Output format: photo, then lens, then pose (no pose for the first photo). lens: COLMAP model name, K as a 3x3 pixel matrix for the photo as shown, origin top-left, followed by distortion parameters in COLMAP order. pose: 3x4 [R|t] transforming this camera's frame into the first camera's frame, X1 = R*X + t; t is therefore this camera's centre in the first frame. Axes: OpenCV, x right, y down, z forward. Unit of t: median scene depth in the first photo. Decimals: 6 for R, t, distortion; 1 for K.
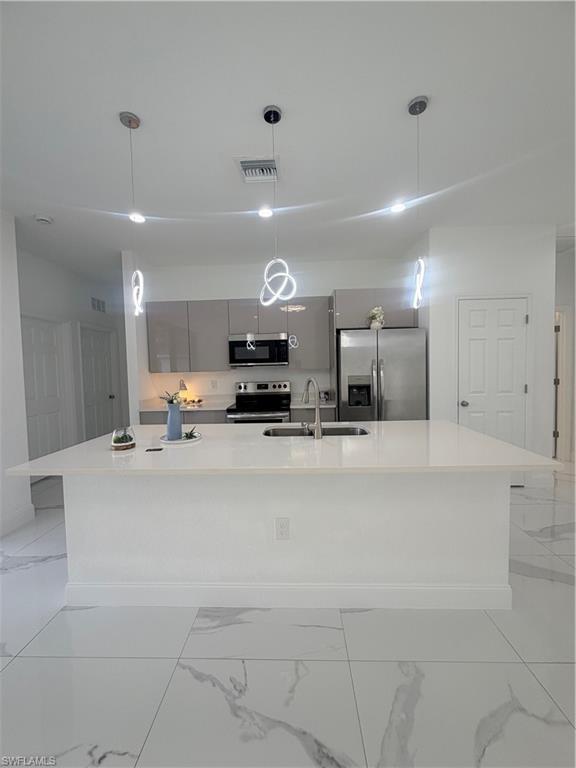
lens RADIAL K [[307.3, 0, 288.0], [0, 307.3, 384.0], [0, 0, 1]] dist [0.000752, 0.000160]
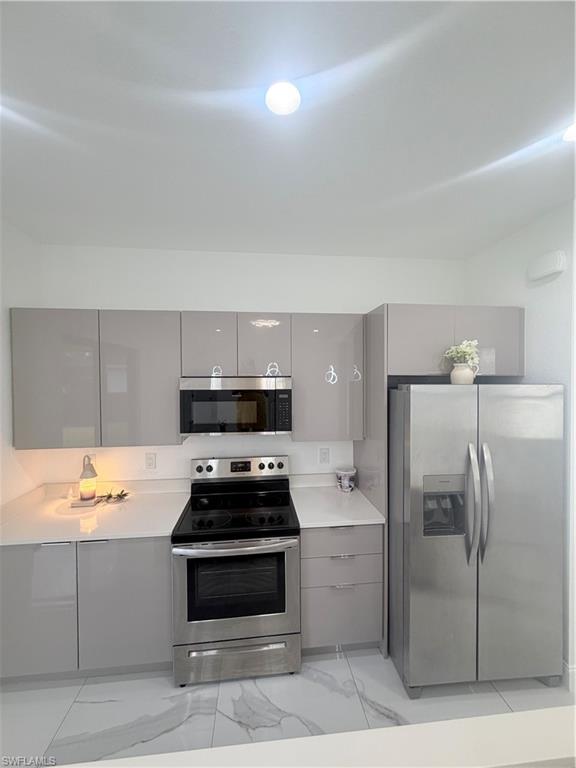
lens RADIAL K [[307.3, 0, 288.0], [0, 307.3, 384.0], [0, 0, 1]] dist [0.000752, 0.000160]
pose [[0.990413, 0.013903, 0.137435, -0.082624], [-0.008971, 0.999296, -0.036441, -0.135052], [-0.137845, 0.034859, 0.989840, 0.458454]]
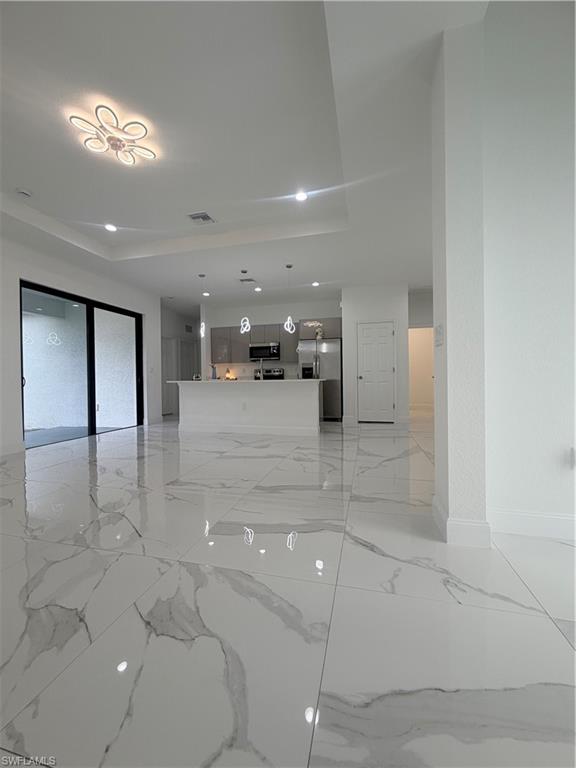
lens RADIAL K [[307.3, 0, 288.0], [0, 307.3, 384.0], [0, 0, 1]] dist [0.000752, 0.000160]
pose [[0.975254, 0.013945, -0.220647, 0.476885], [-0.020985, 0.999342, -0.029594, 0.146749], [0.220090, 0.033492, 0.974905, -0.831969]]
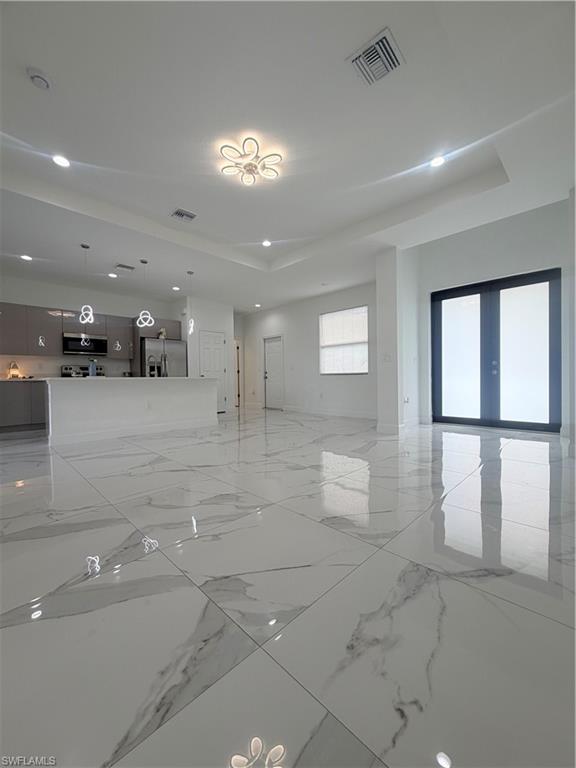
lens RADIAL K [[307.9, 0, 285.6], [0, 307.9, 379.6], [0, 0, 1]] dist [-0.000784, 0.000025]
pose [[0.690322, 0.010480, 0.723426, -0.540486], [0.033758, 0.998339, -0.046676, 0.181475], [-0.722714, 0.056643, 0.688822, -0.842264]]
